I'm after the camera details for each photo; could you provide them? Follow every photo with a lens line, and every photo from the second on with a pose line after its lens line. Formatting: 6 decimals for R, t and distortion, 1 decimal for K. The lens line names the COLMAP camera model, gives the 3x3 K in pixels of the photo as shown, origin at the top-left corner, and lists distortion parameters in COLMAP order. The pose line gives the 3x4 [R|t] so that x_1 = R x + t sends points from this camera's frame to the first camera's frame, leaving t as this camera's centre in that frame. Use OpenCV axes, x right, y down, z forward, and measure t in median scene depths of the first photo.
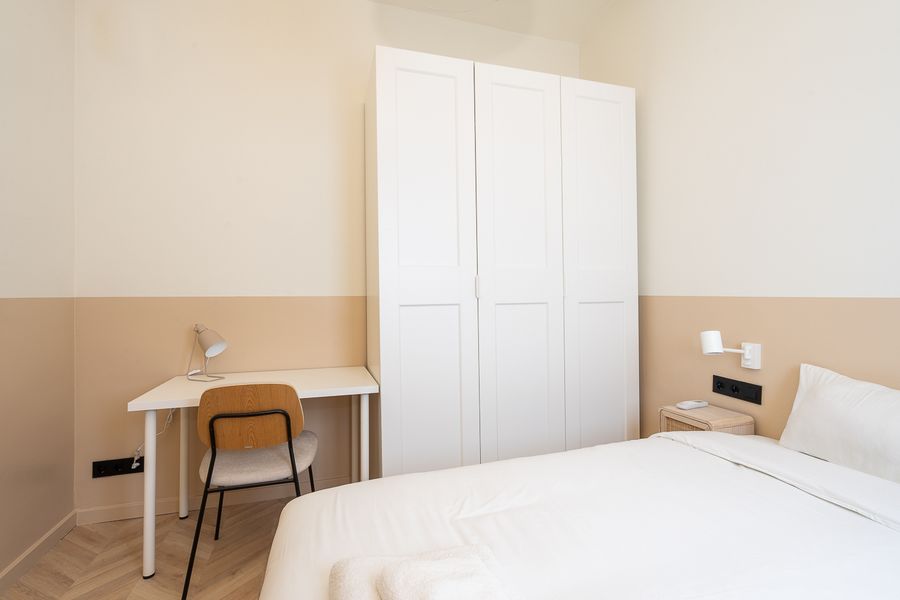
lens RADIAL K [[410.4, 0, 451.8], [0, 410.4, 293.0], [0, 0, 1]] dist [0.001469, 0.000205]
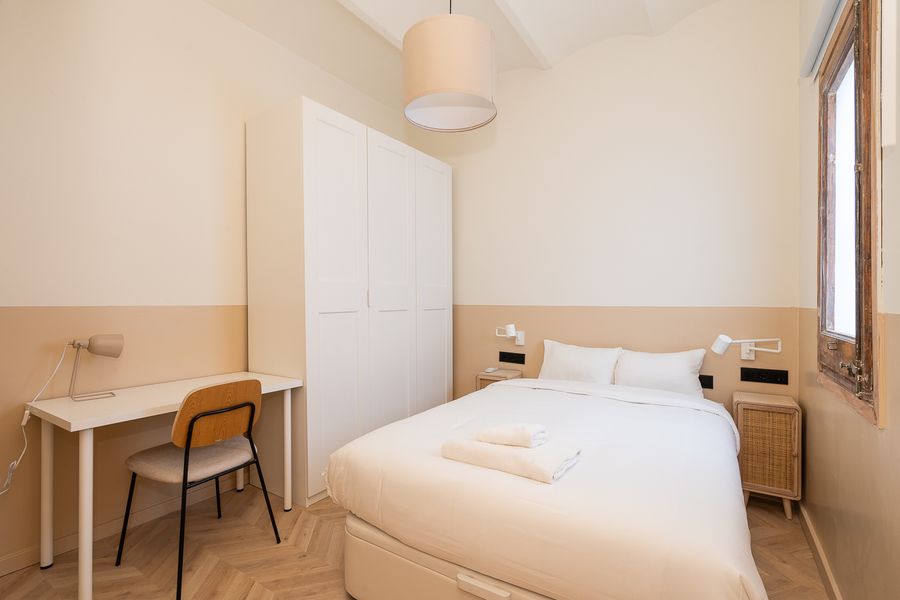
lens RADIAL K [[409.0, 0, 450.5], [0, 409.0, 302.1], [0, 0, 1]] dist [0.001321, 0.000849]
pose [[0.779078, 0.007211, 0.626886, -0.594638], [-0.002251, 0.999960, -0.008705, 0.009638], [-0.626923, 0.005371, 0.779062, -0.200114]]
